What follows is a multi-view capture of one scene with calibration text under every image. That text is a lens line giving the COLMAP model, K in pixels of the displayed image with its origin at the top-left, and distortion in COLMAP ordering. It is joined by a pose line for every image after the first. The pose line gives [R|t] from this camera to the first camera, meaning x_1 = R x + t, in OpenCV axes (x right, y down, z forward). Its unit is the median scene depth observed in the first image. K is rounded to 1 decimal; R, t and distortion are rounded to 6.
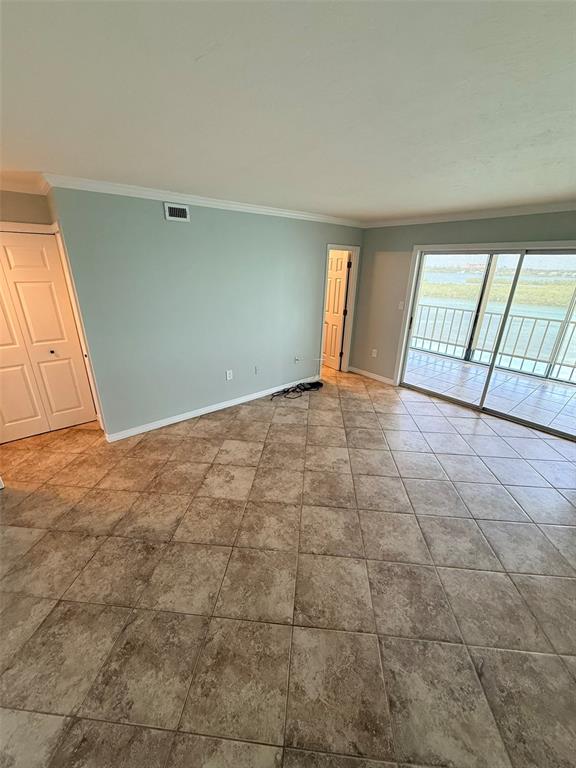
lens RADIAL K [[305.4, 0, 290.1], [0, 305.4, 380.6], [0, 0, 1]] dist [0.000994, -0.000054]
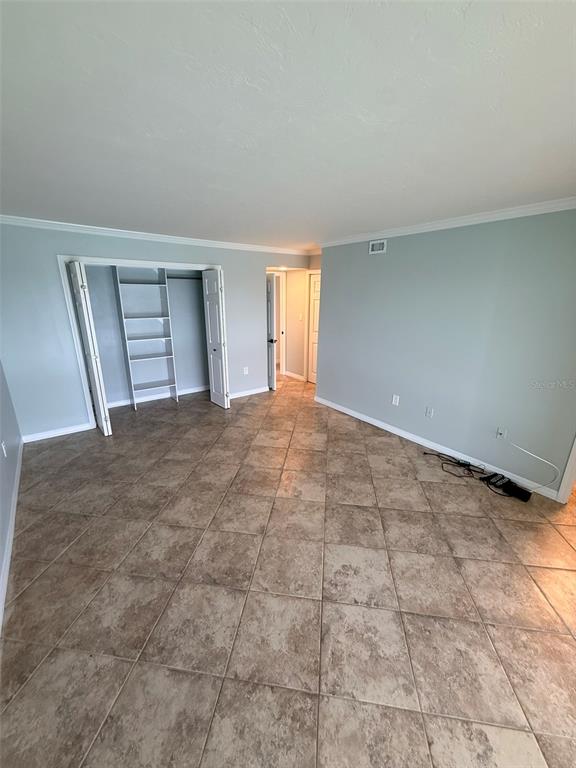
lens RADIAL K [[305.4, 0, 290.8], [0, 305.4, 381.1], [0, 0, 1]] dist [0.000994, -0.000054]
pose [[-0.038438, 0.262966, -0.964039, 1.161968], [-0.364660, 0.894527, 0.258545, -0.320027], [0.930347, 0.361484, 0.061510, 0.973833]]
